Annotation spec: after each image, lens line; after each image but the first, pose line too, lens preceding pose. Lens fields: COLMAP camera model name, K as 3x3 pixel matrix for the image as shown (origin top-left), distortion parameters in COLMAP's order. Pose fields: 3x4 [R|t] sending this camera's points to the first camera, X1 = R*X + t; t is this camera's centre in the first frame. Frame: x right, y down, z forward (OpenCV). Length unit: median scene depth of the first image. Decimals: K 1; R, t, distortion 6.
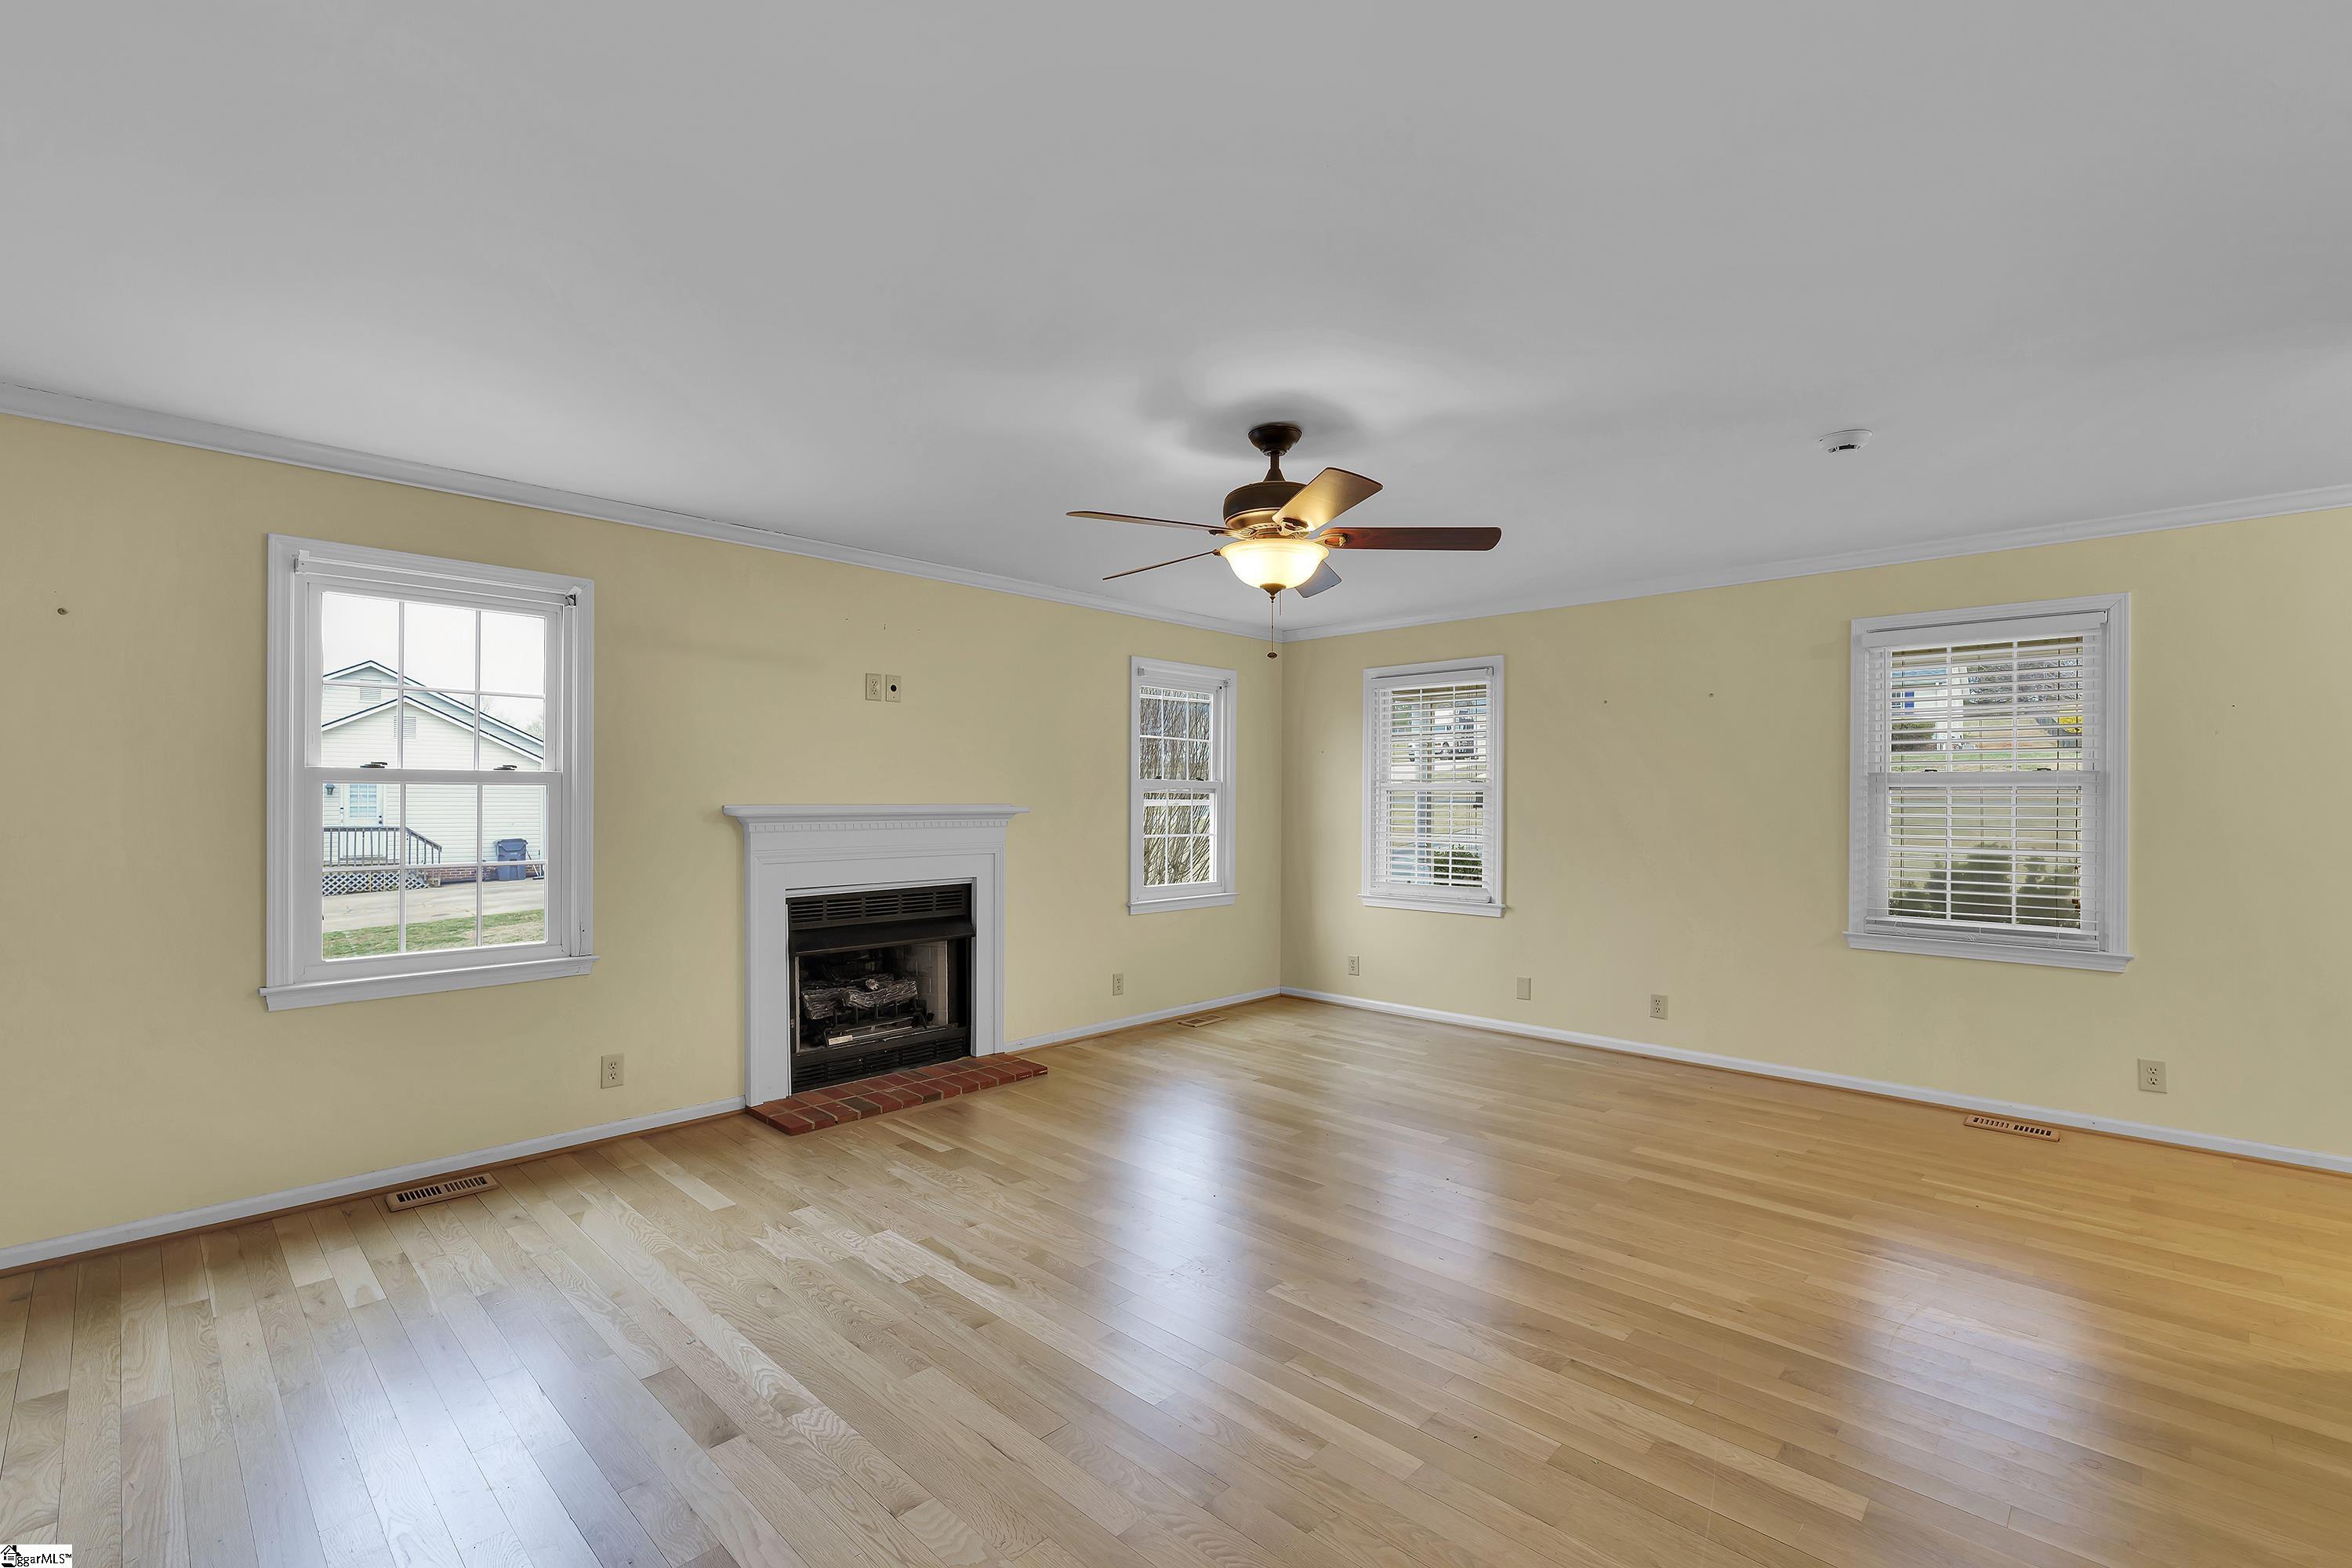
lens RADIAL K [[1020.4, 0, 1168.6], [0, 1020.4, 793.1], [0, 0, 1]] dist [-0.007850, 0.000366]
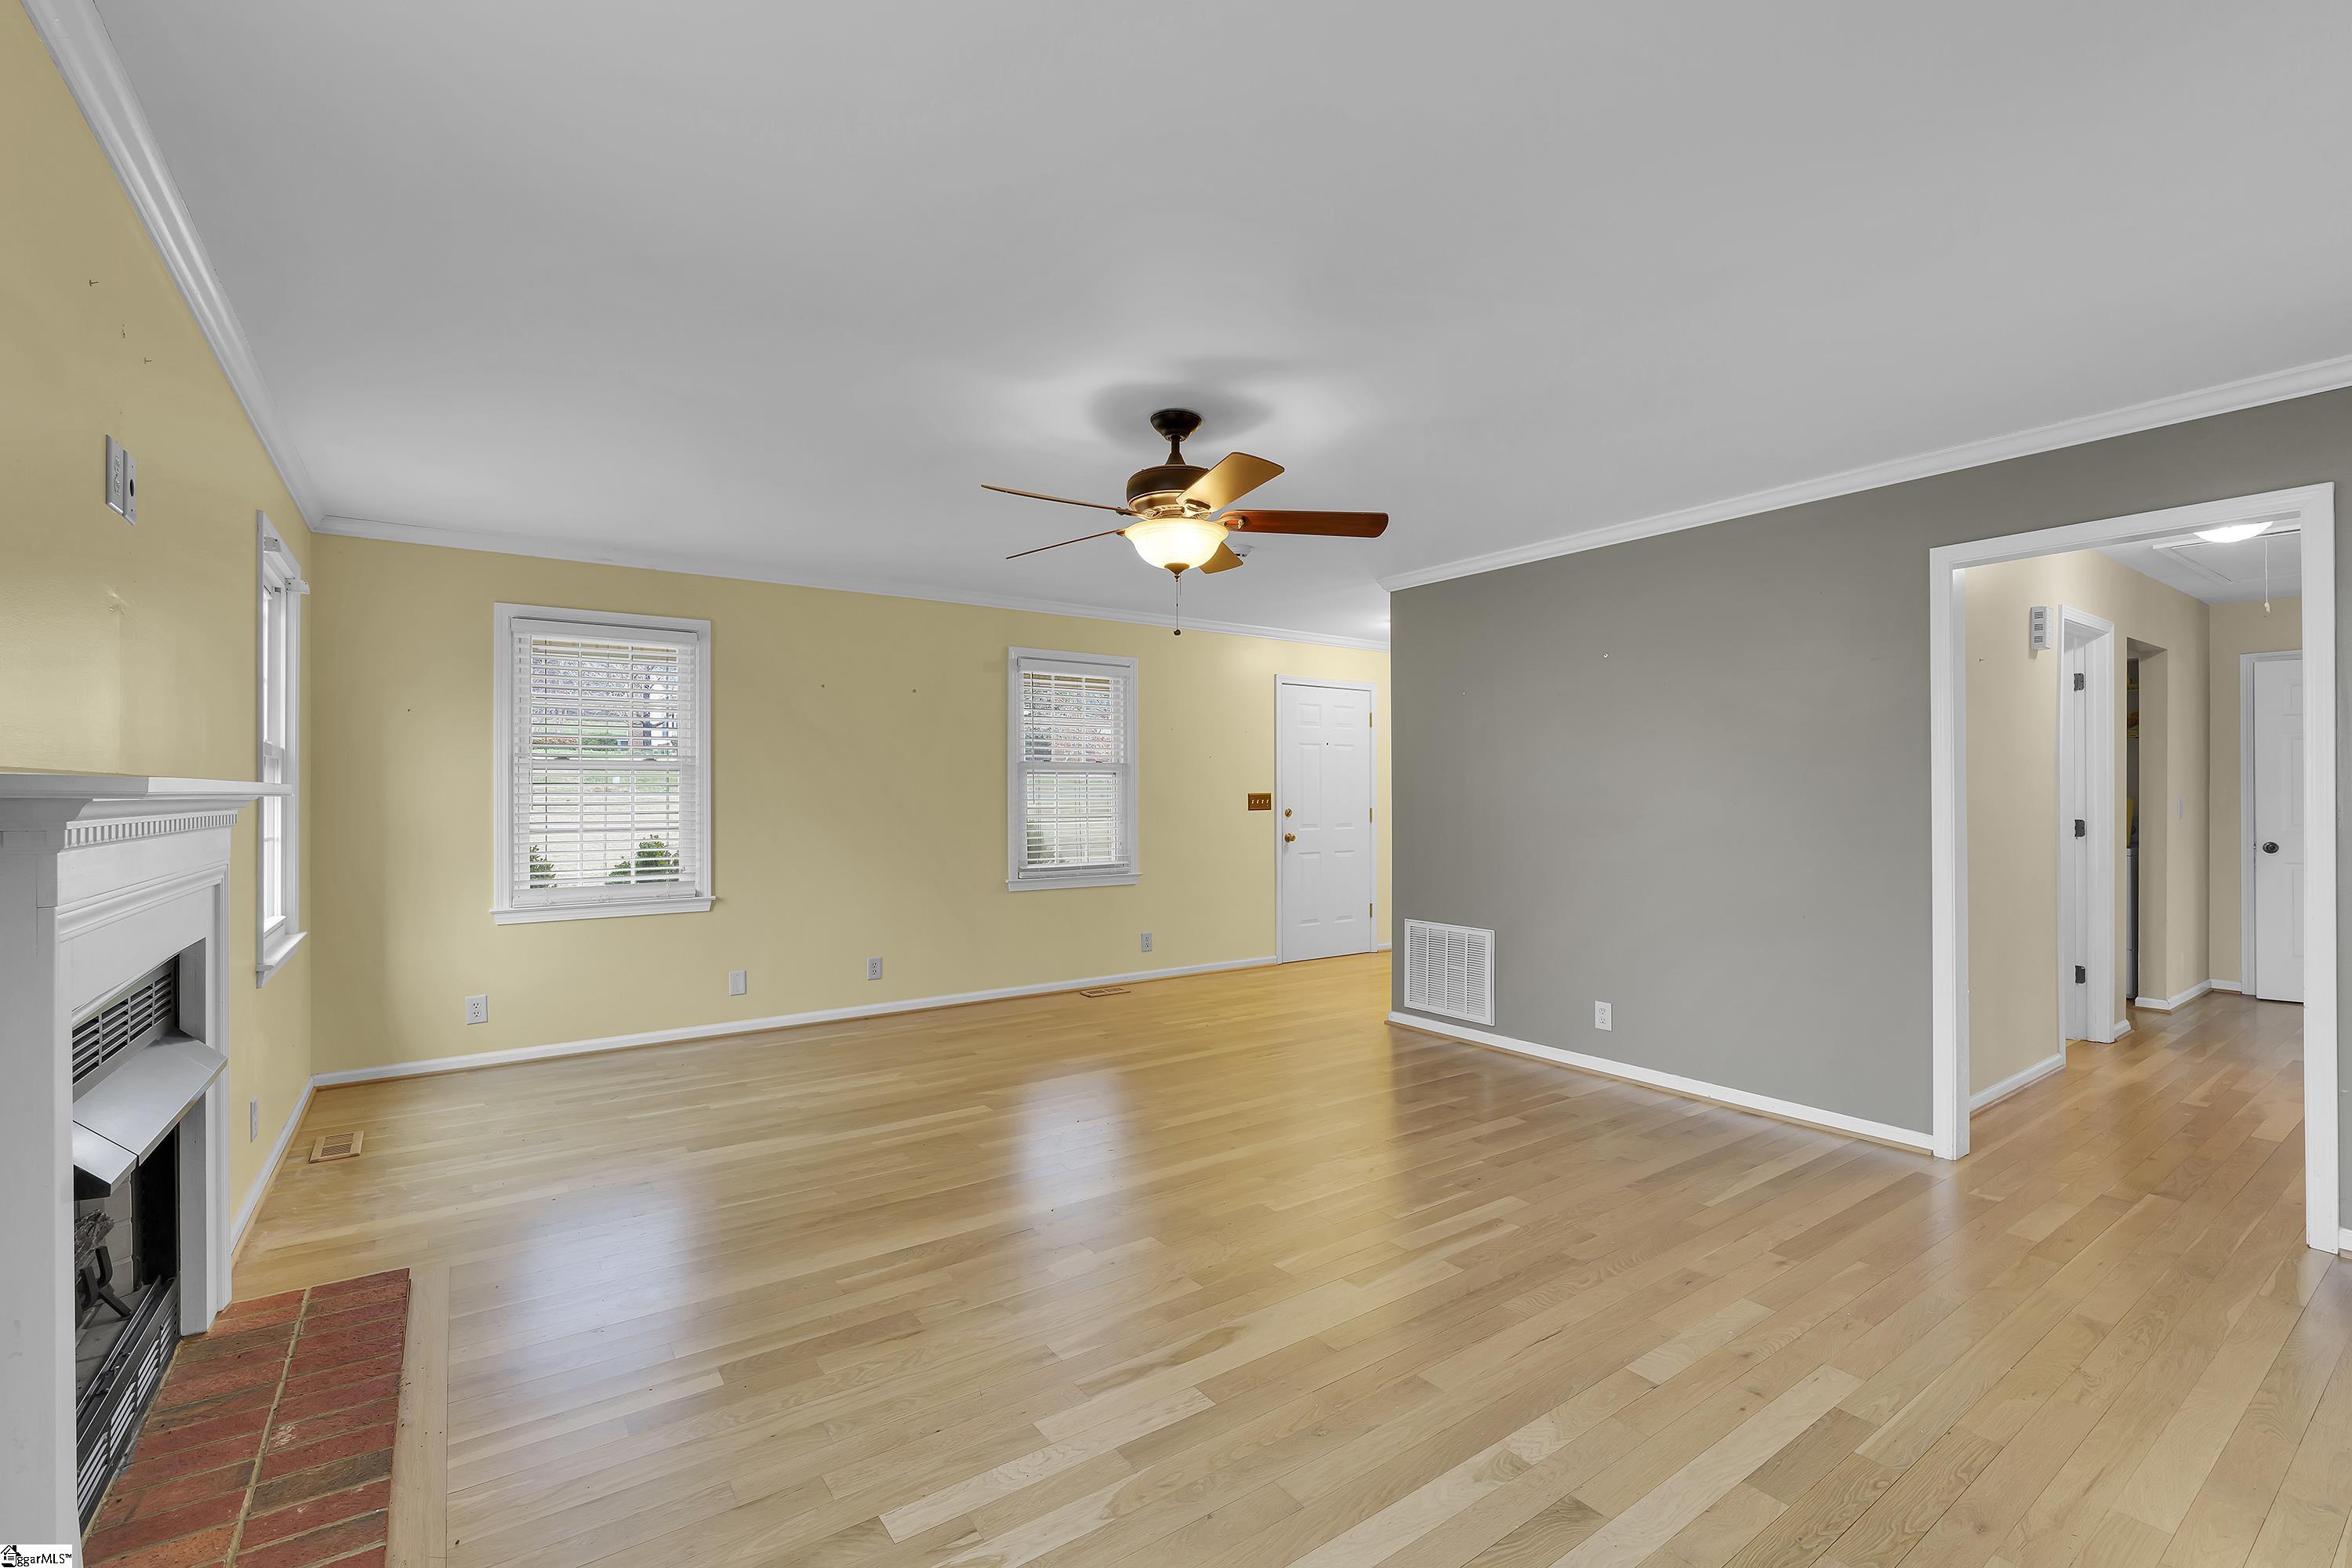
lens RADIAL K [[1020.4, 0, 1175.2], [0, 1020.4, 788.8], [0, 0, 1]] dist [-0.007850, 0.000366]
pose [[0.189435, -0.001066, 0.981893, -0.679775], [-0.001358, 0.999998, 0.001348, 0.016257], [-0.981892, -0.001589, 0.189433, 0.597375]]
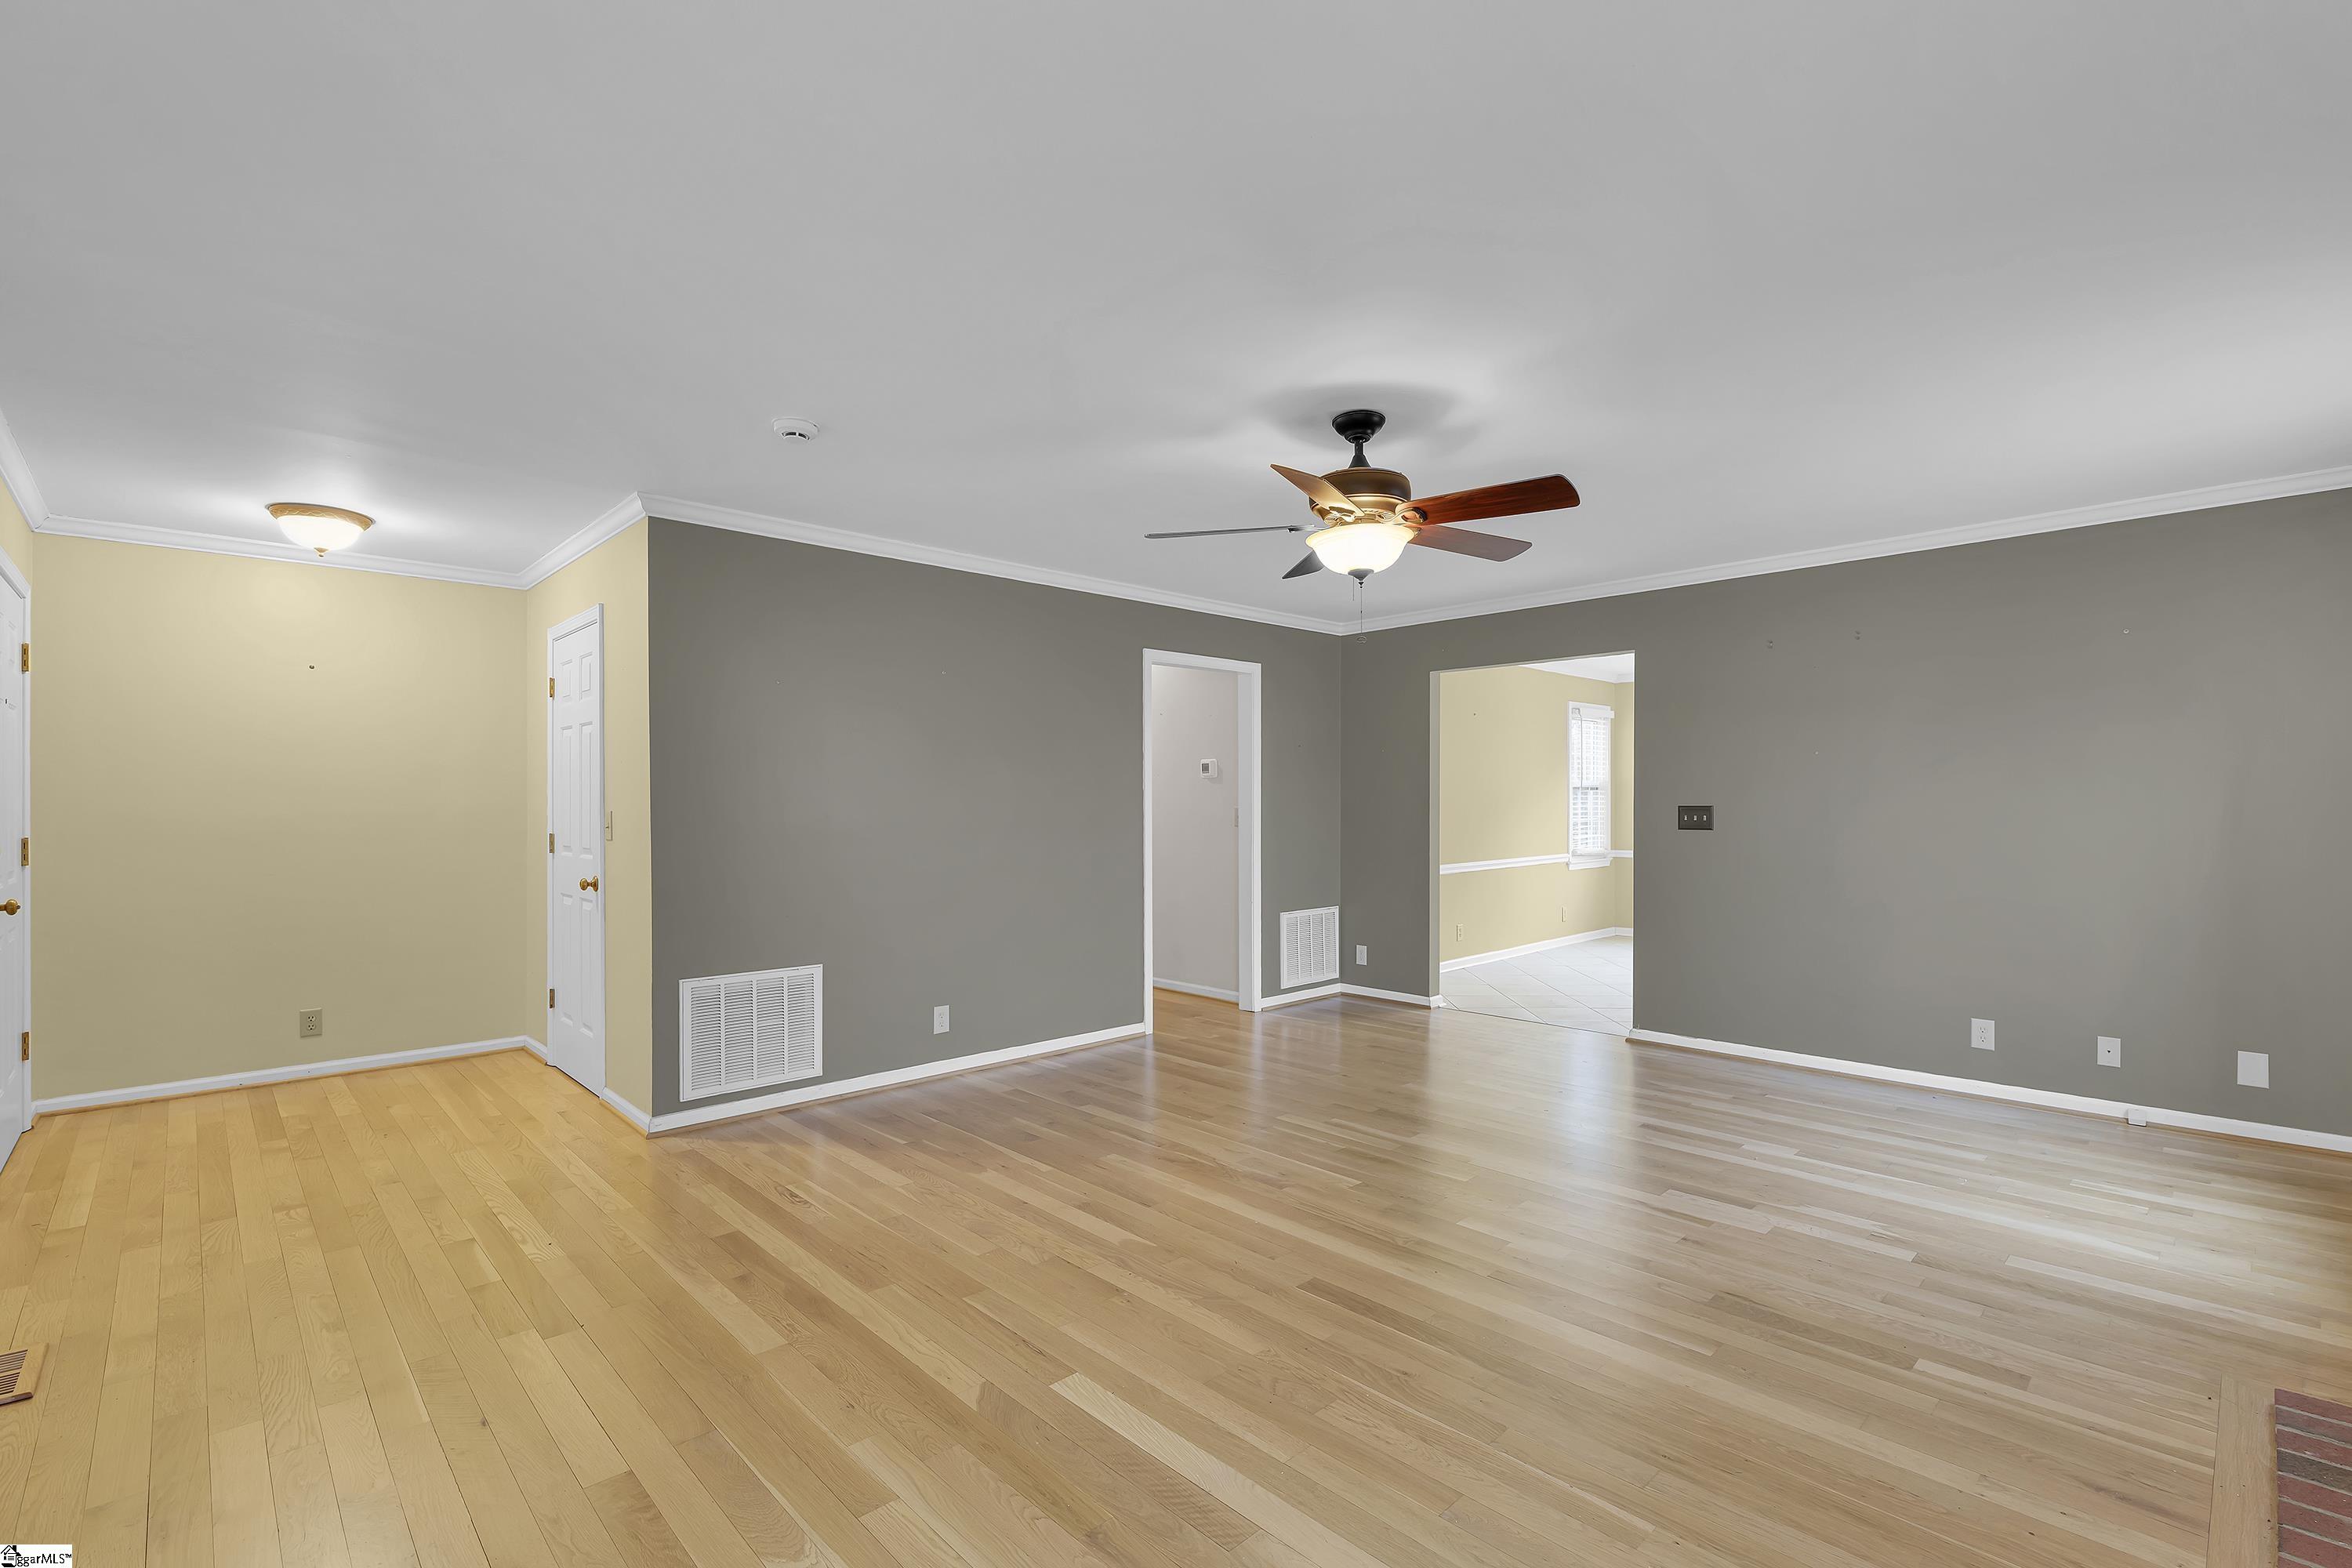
lens RADIAL K [[1057.9, 0, 1172.7], [0, 1057.9, 796.6], [0, 0, 1]] dist [-0.007336, 0.001012]
pose [[-0.999081, -0.001192, 0.042839, 0.180416], [-0.001608, 0.999952, -0.009687, 0.023847], [-0.042825, -0.009747, -0.999035, 1.526818]]
